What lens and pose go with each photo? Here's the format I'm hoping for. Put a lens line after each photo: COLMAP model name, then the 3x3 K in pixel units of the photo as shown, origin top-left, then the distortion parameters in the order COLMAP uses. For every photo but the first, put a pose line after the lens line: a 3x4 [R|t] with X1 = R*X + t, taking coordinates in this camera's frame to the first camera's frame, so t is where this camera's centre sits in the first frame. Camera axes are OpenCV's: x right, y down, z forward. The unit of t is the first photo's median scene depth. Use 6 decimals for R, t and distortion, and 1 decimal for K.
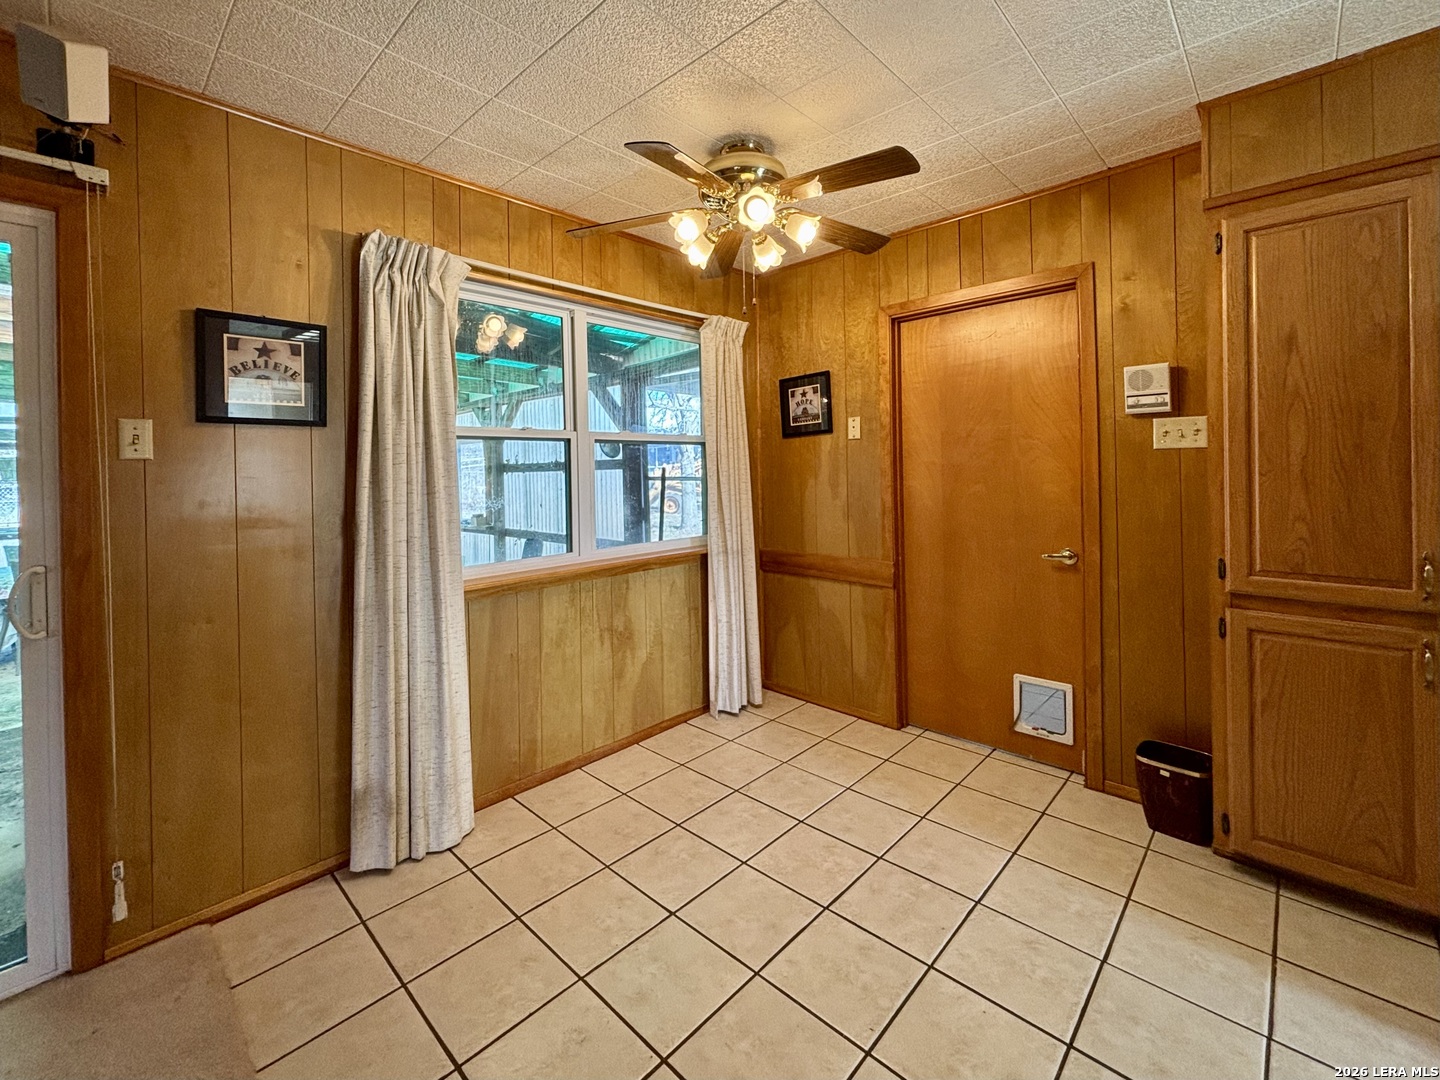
lens RADIAL K [[571.6, 0, 694.9], [0, 571.6, 460.6], [0, 0, 1]] dist [-0.062285, 0.000076]
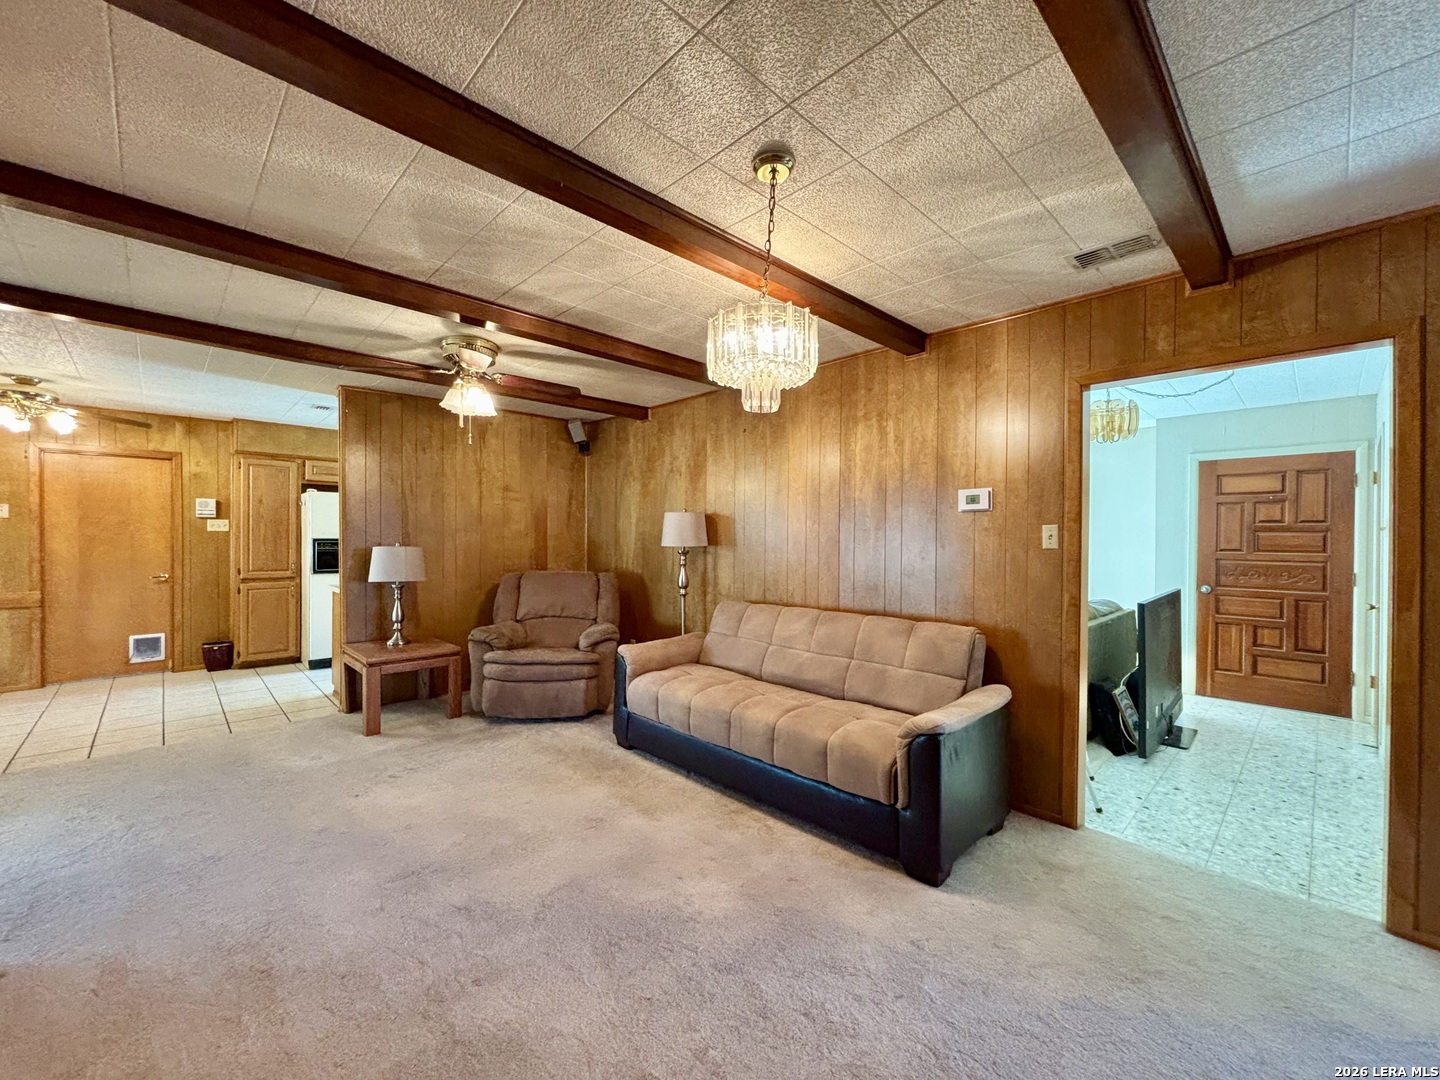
lens RADIAL K [[578.2, 0, 720.0], [0, 578.2, 540.0], [0, 0, 1]] dist [-0.000368, -0.000087]
pose [[0.048307, 0.013041, 0.998747, -1.378434], [-0.012887, 0.999840, -0.012432, 0.018517], [-0.998749, -0.012270, 0.048467, -1.210646]]
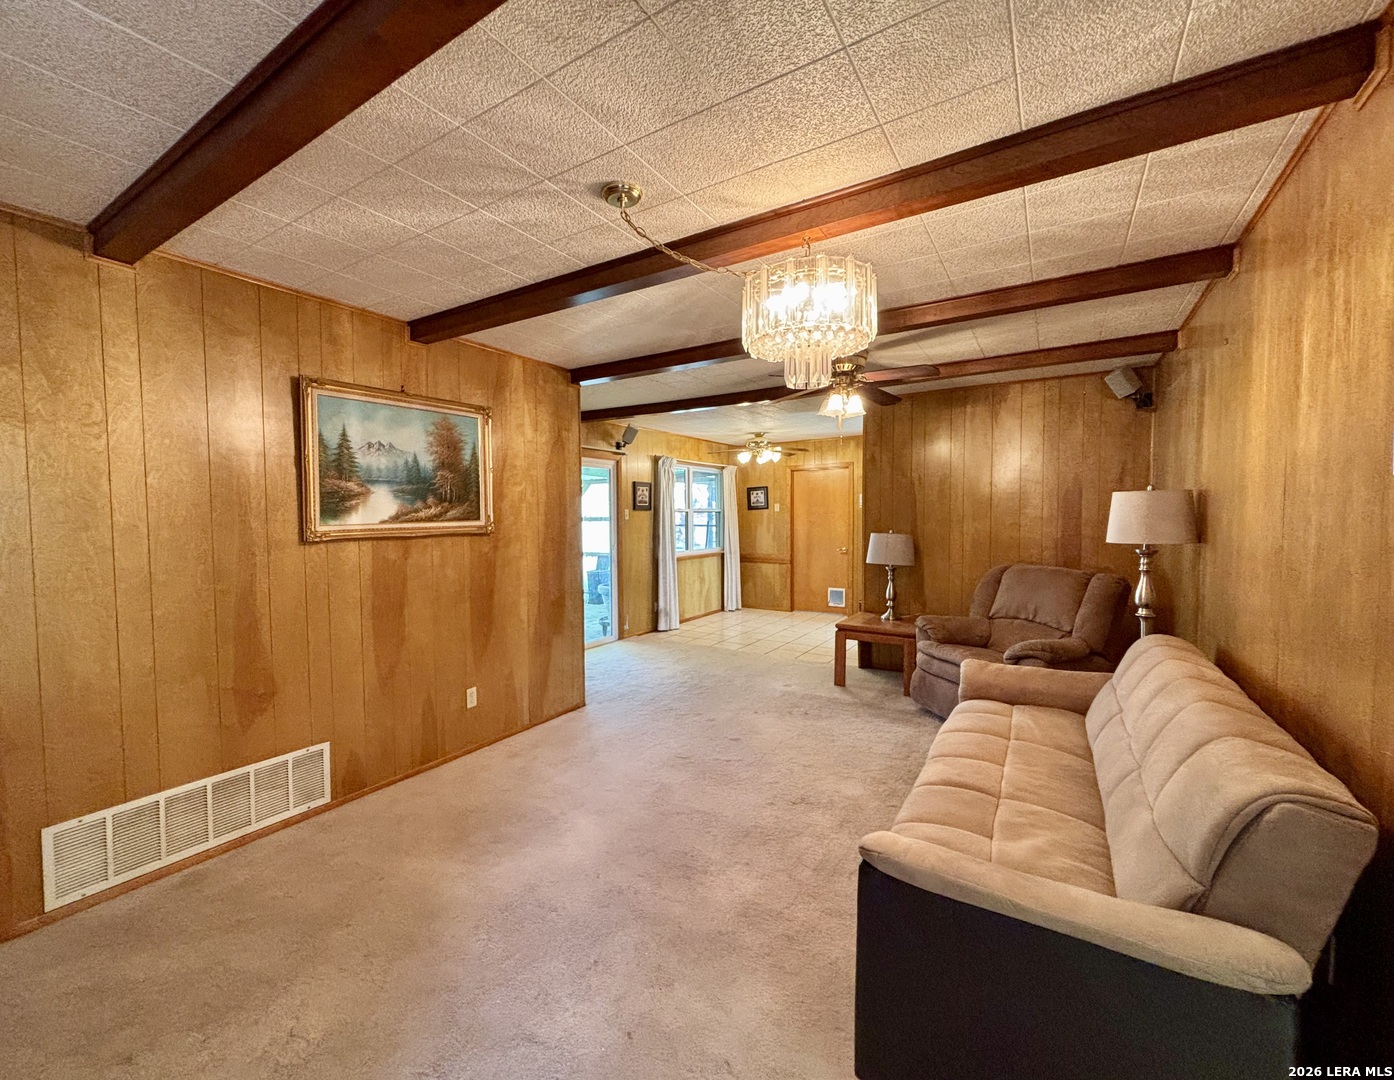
lens RADIAL K [[573.6, 0, 660.2], [0, 573.6, 544.8], [0, 0, 1]] dist [0.001402, 0.000123]
pose [[0.983909, 0.001089, 0.178665, -0.871667], [-0.011005, 0.998452, 0.054521, -0.024954], [-0.178329, -0.055610, 0.982398, -1.858101]]
